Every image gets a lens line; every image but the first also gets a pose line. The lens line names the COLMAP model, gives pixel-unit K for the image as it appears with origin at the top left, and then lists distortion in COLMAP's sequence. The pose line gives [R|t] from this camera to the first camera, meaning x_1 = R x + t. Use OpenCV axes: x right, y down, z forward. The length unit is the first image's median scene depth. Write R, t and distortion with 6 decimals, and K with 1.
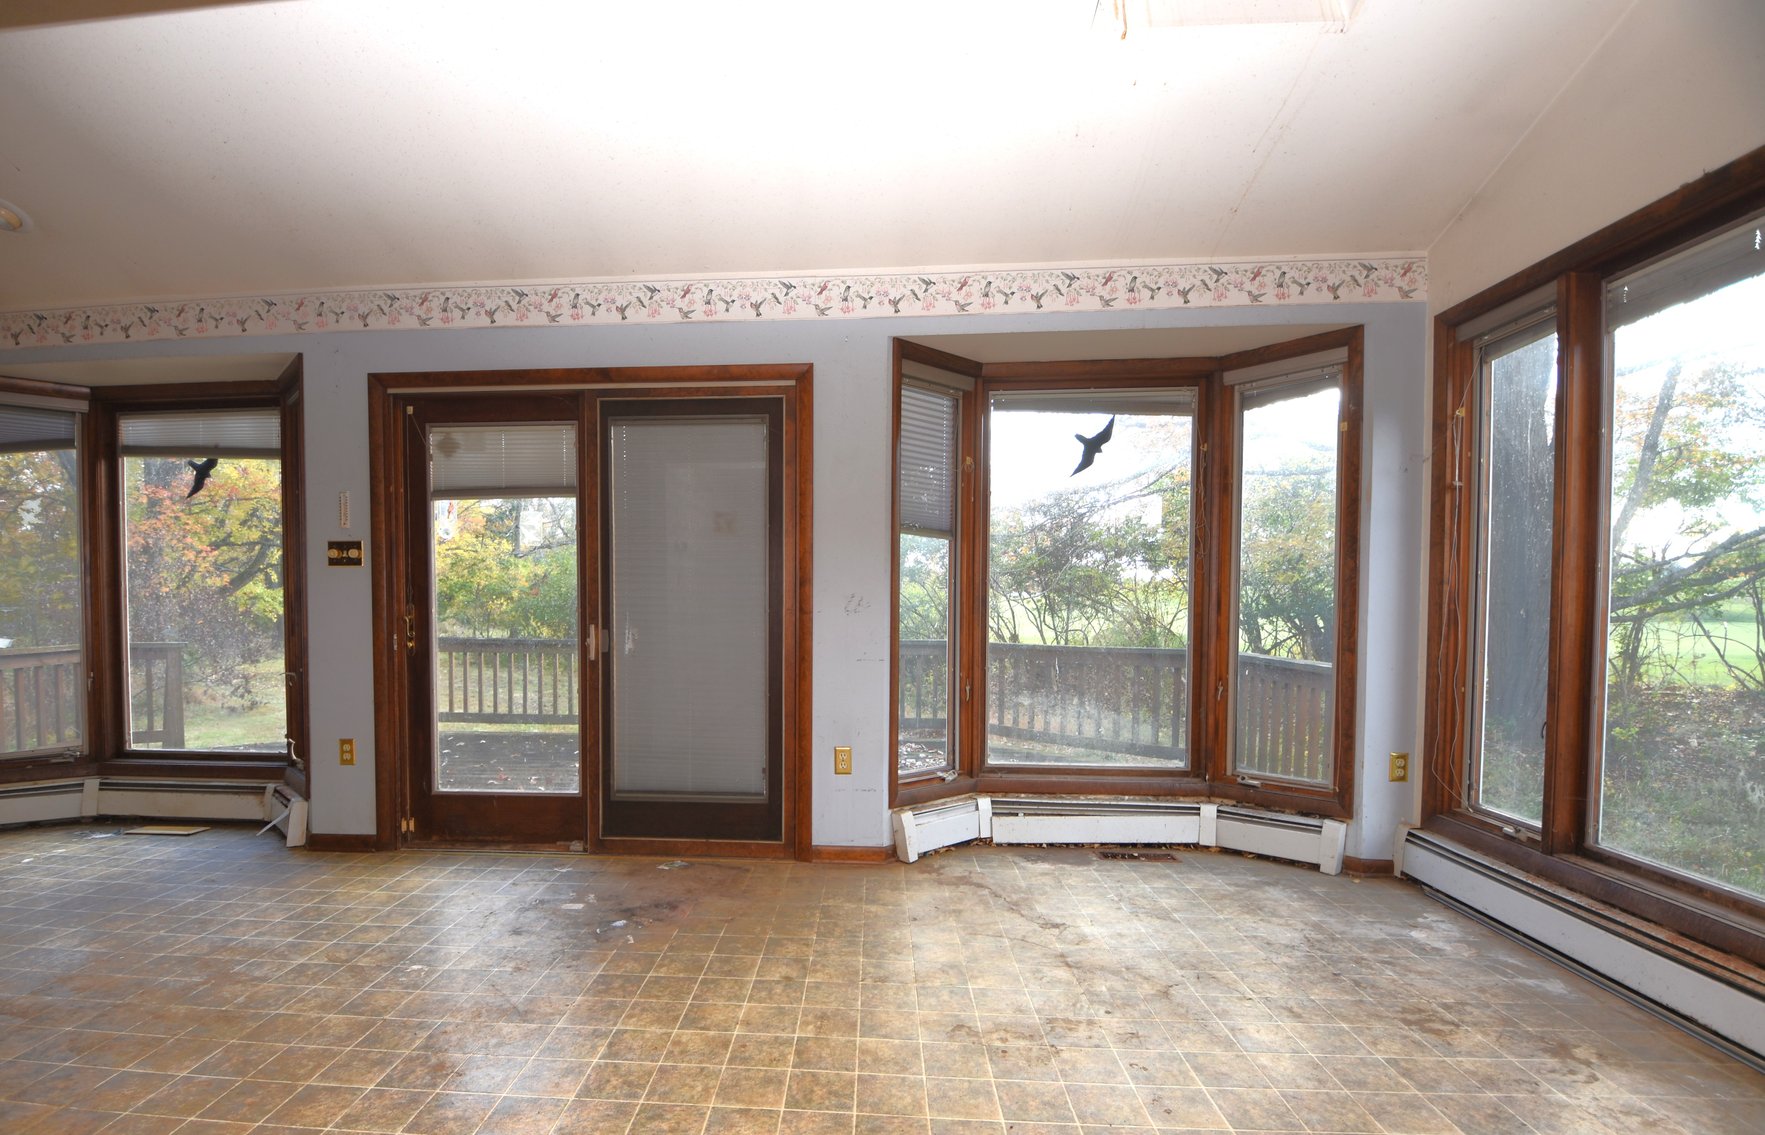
lens RADIAL K [[856.5, 0, 810.3], [0, 856.5, 636.2], [0, 0, 1]] dist [-0.004550, -0.005790]
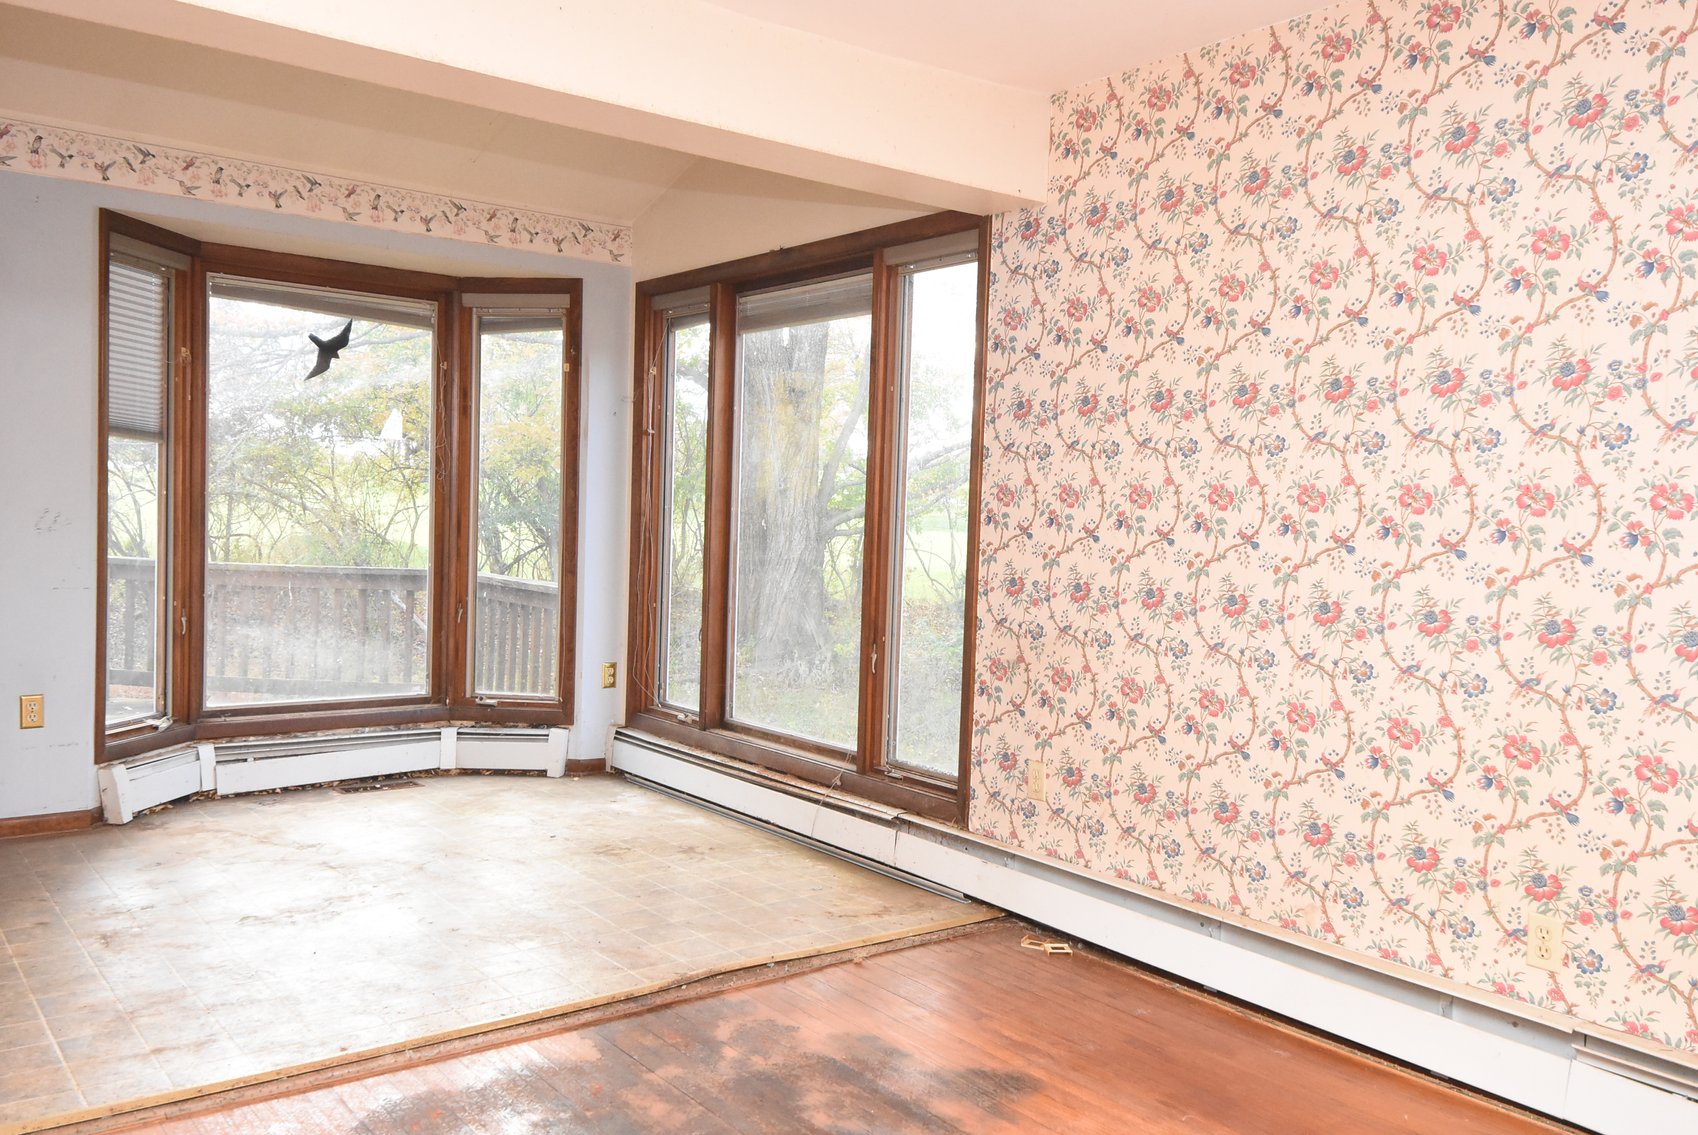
lens RADIAL K [[1344.8, 0, 854.1], [0, 1344.8, 568.5], [0, 0, 1]] dist [0.005268, -0.031117]
pose [[0.738598, -0.009588, 0.674078, -0.248140], [-0.004331, 0.999811, 0.018967, -0.020853], [-0.674132, -0.016929, 0.738417, -0.487426]]
